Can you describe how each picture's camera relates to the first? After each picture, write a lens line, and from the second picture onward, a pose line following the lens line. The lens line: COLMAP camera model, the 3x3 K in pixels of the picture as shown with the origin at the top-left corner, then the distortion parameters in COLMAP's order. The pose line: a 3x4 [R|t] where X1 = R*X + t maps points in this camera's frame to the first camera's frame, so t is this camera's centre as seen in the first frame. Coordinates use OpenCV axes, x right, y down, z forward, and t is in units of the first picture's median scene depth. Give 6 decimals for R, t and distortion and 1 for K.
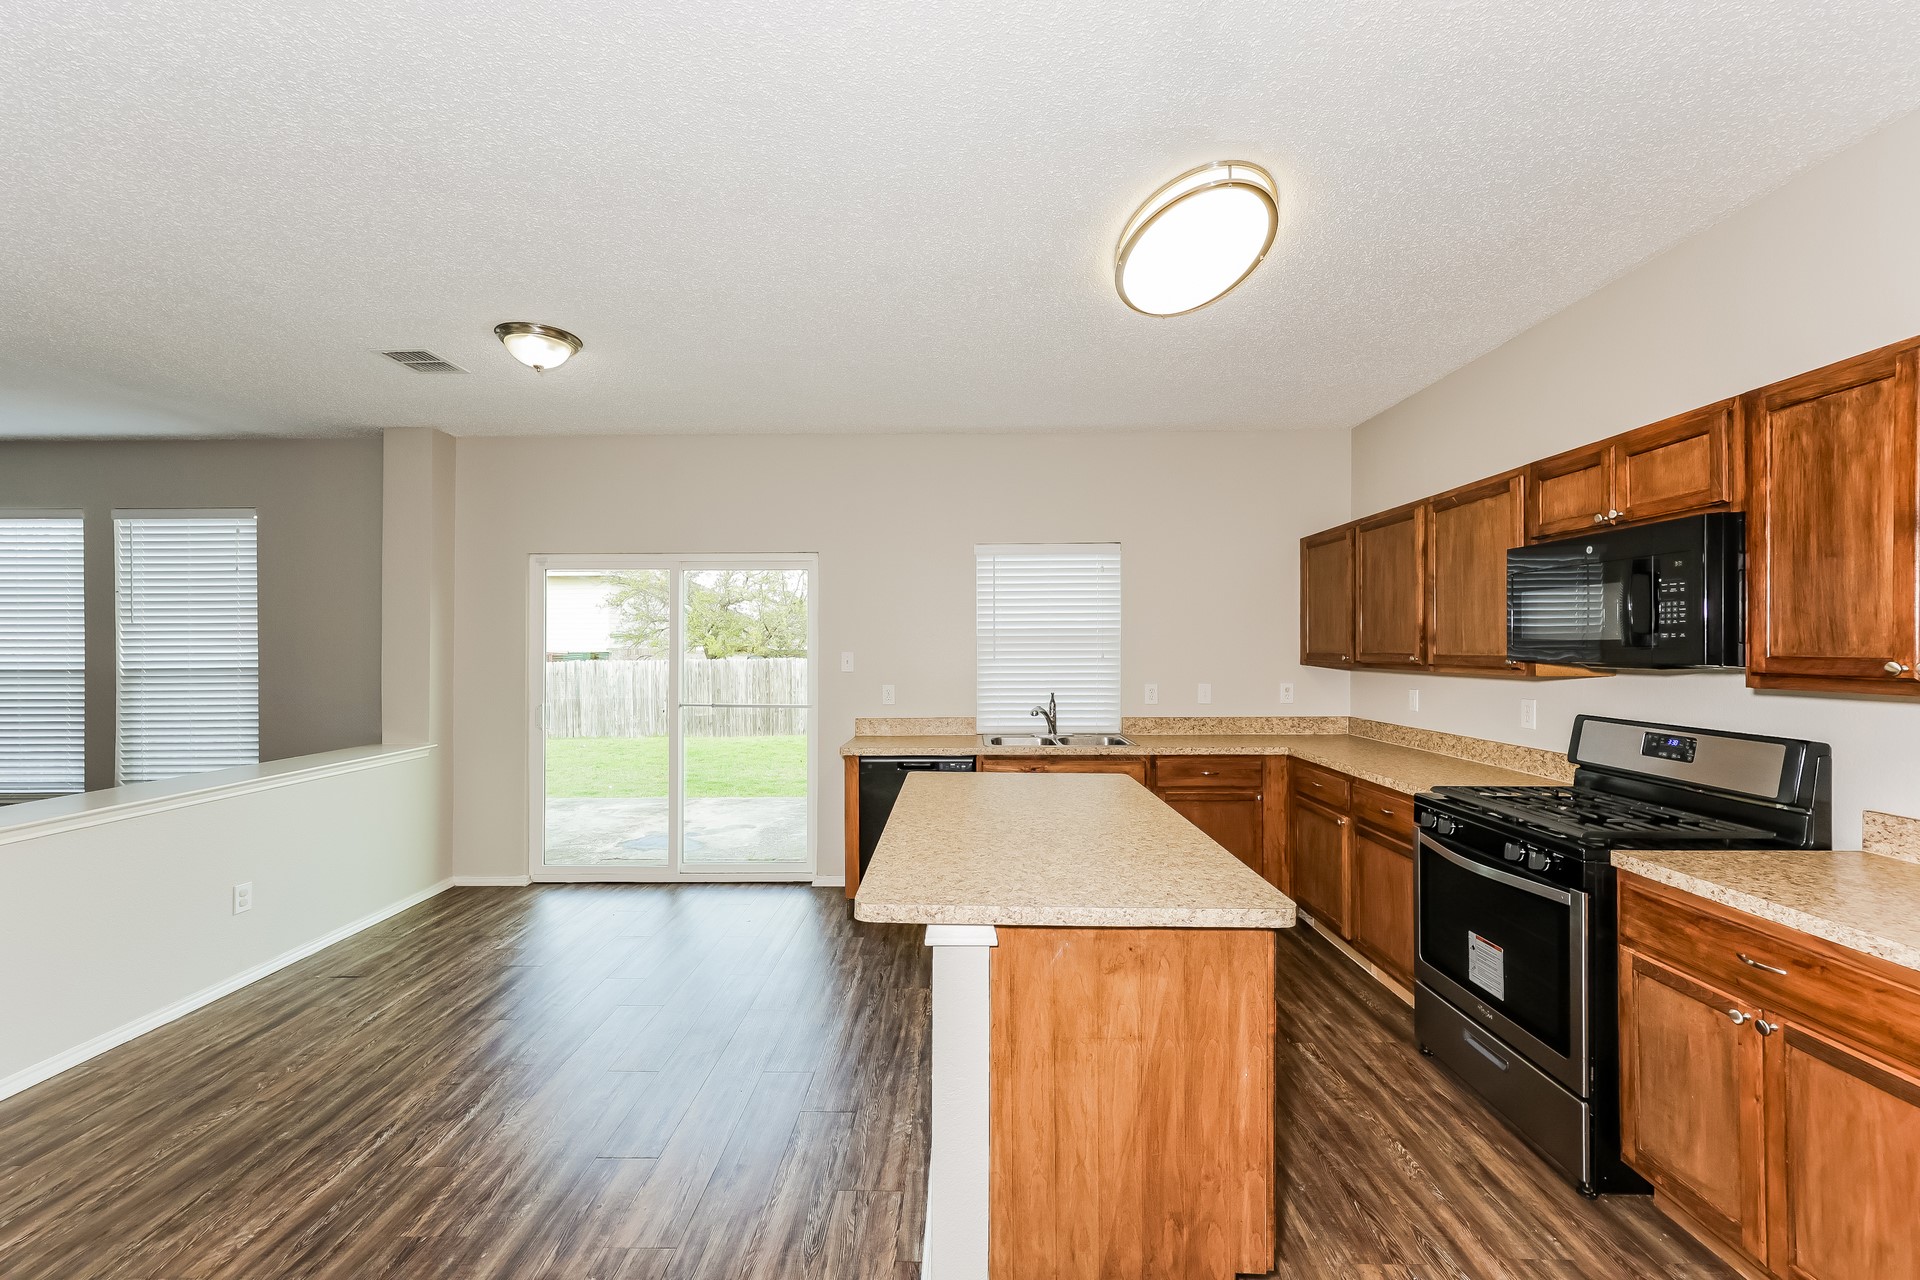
lens RADIAL K [[759.6, 0, 964.6], [0, 759.6, 647.8], [0, 0, 1]] dist [0.001189, -0.000483]
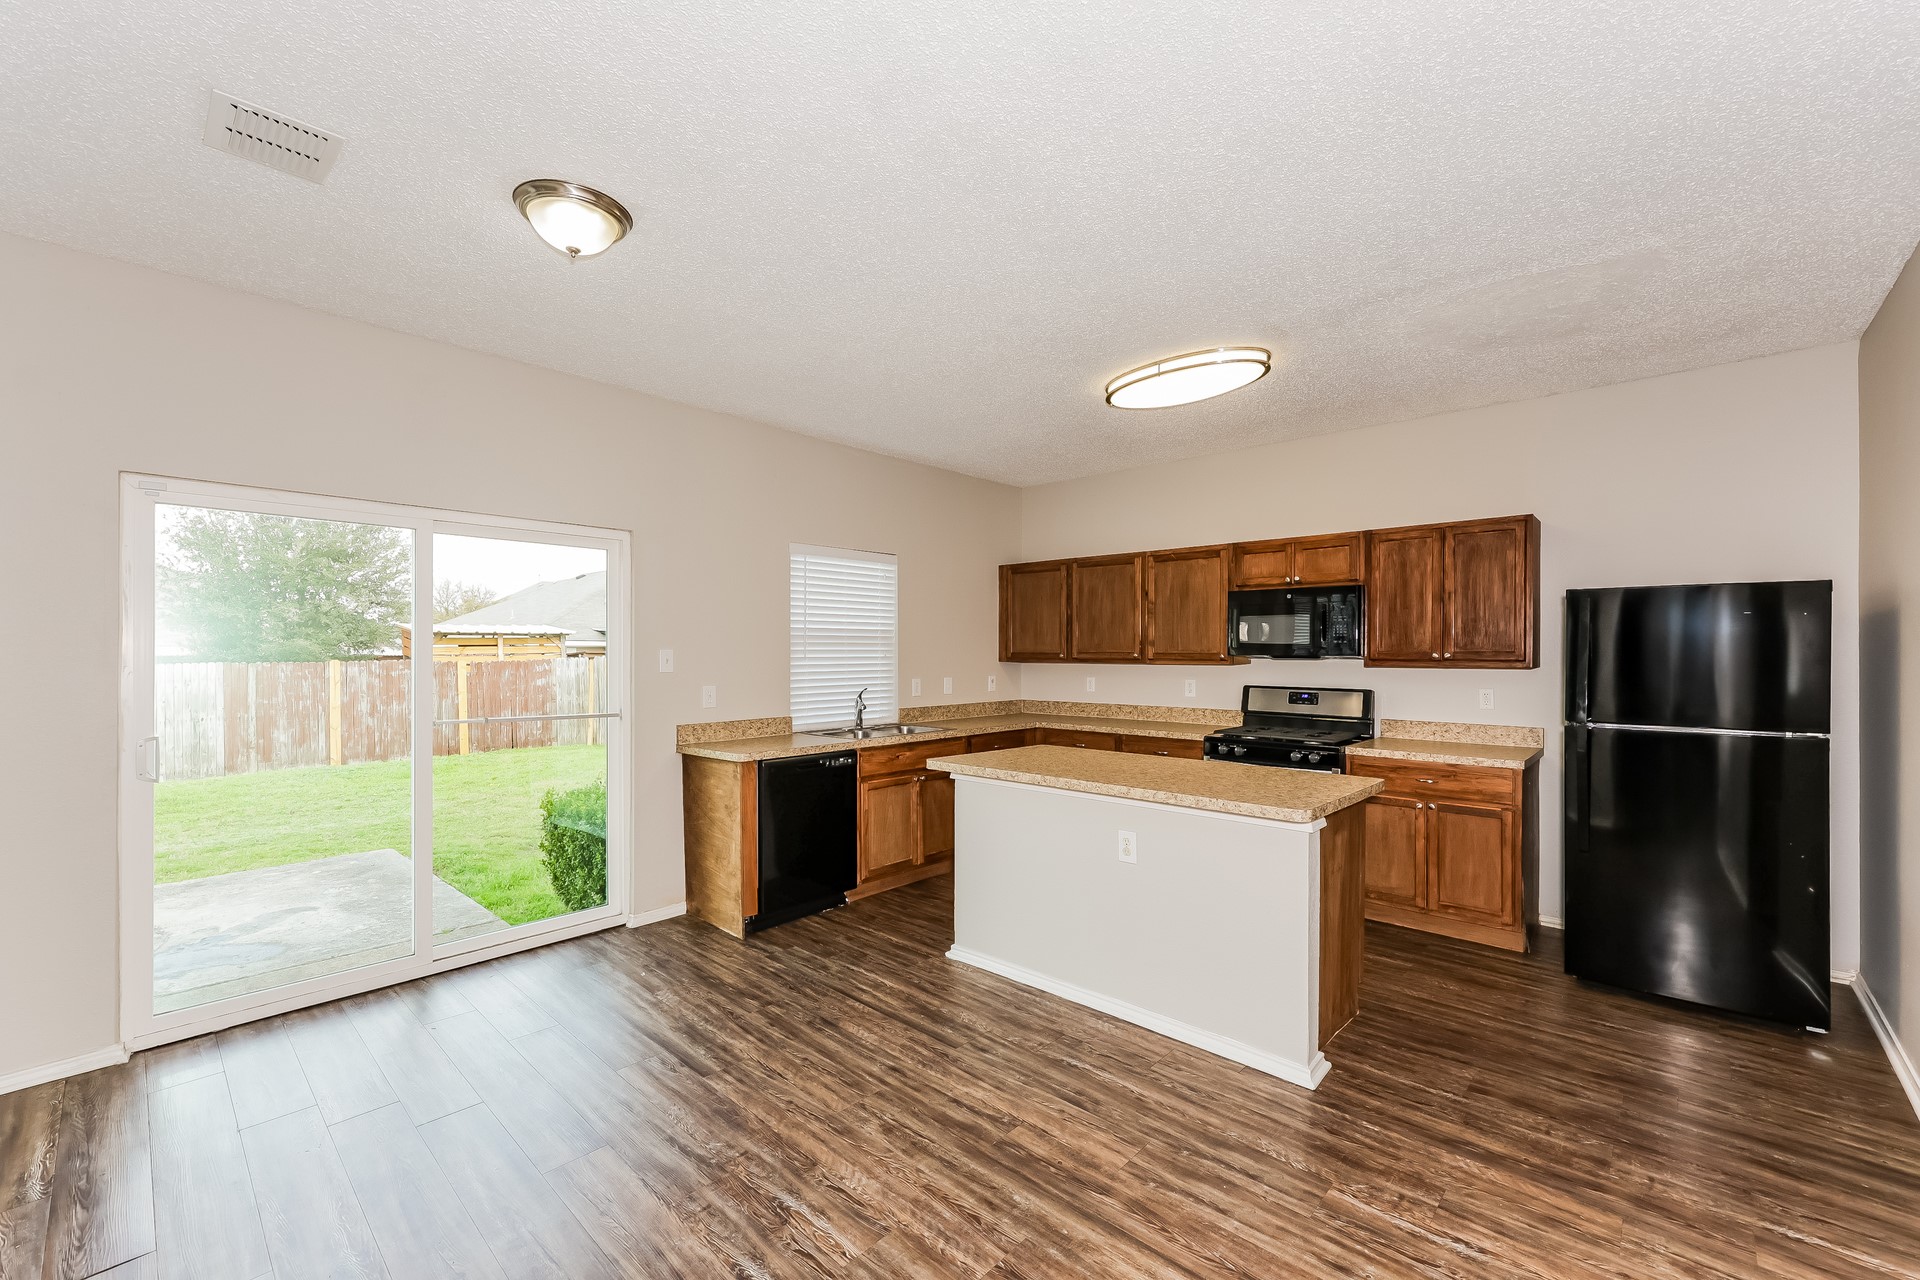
lens RADIAL K [[759.6, 0, 973.8], [0, 759.6, 650.6], [0, 0, 1]] dist [0.001189, -0.000483]
pose [[0.673207, 0.005357, 0.739435, -0.932246], [-0.003625, 0.999986, -0.003944, 0.014448], [-0.739445, -0.000025, 0.673217, 0.255547]]
